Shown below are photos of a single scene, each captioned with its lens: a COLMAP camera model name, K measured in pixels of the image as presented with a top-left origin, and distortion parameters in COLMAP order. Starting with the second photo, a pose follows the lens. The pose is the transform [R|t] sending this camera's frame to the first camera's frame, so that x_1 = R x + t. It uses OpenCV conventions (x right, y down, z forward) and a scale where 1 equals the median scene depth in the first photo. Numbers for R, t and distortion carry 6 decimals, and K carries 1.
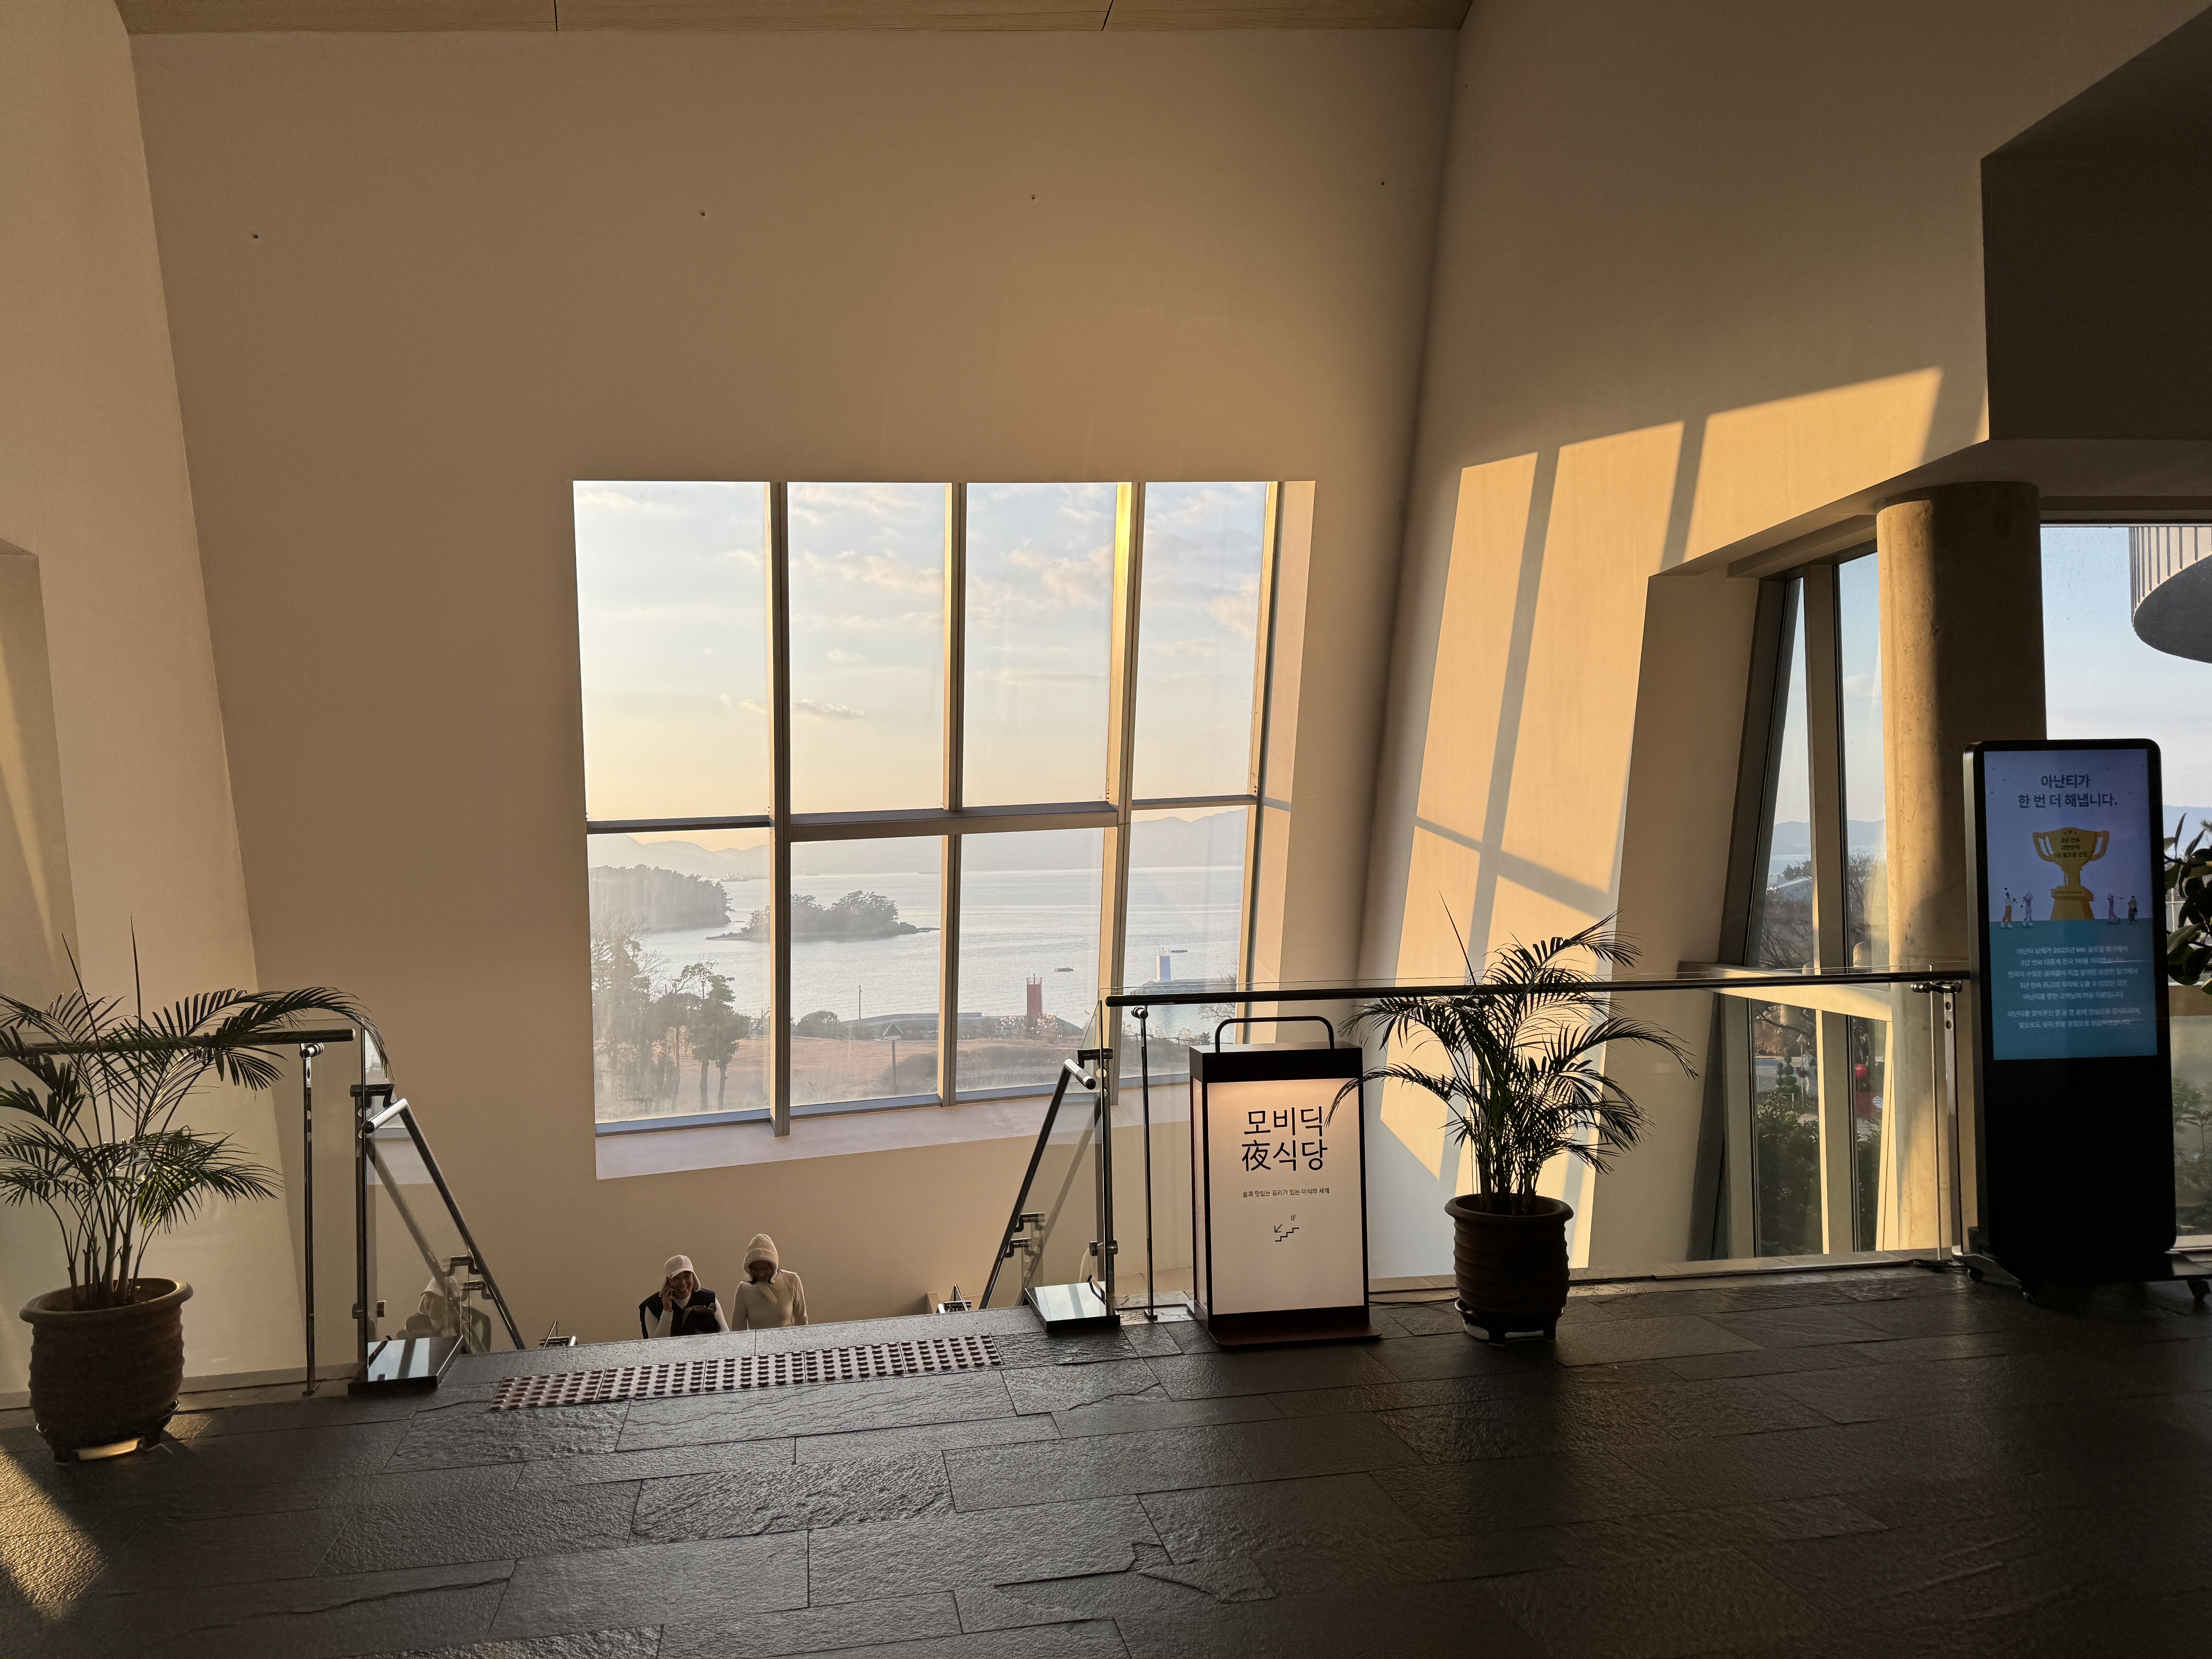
lens RADIAL K [[1525.5, 0, 1106.0], [0, 1525.5, 829.5], [0, 0, 1]] dist [-0.012903, 0.000545]
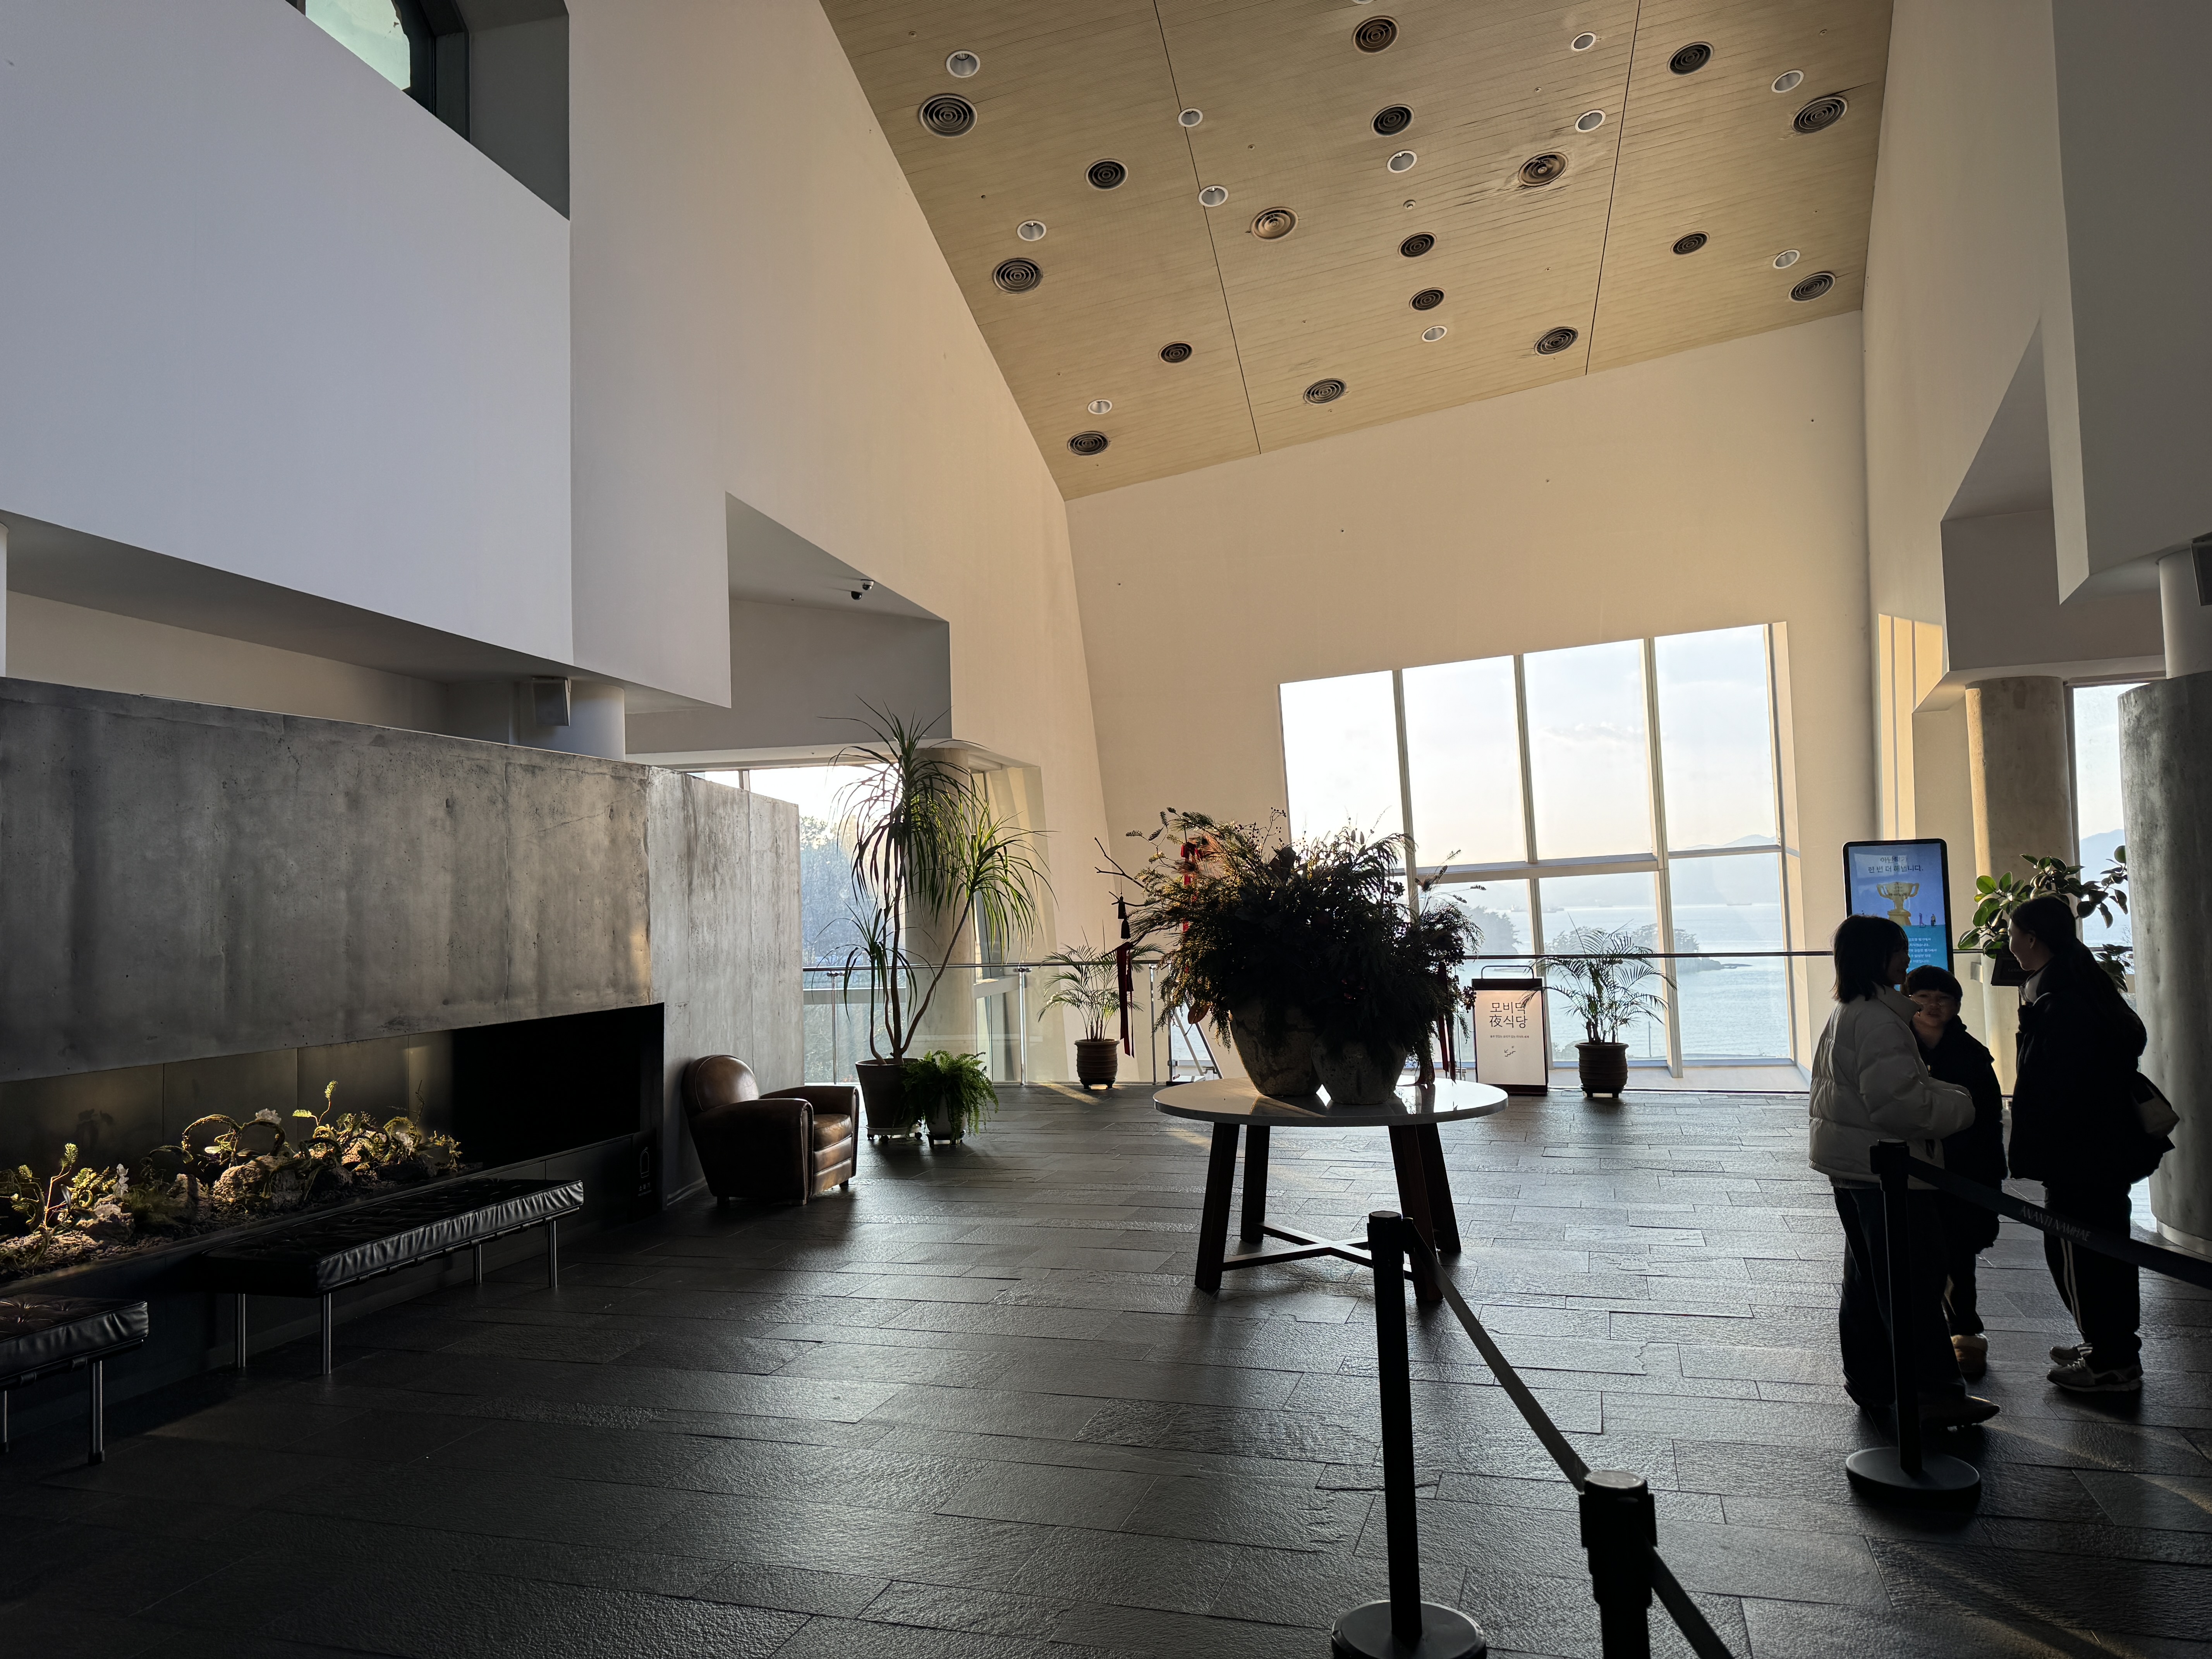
lens RADIAL K [[1525.5, 0, 1106.0], [0, 1525.5, 829.5], [0, 0, 1]] dist [-0.012903, 0.000545]
pose [[0.870295, -0.029236, -0.491663, 0.632005], [0.019020, 0.999487, -0.025766, -0.034594], [0.492164, 0.013073, 0.870404, -1.190214]]
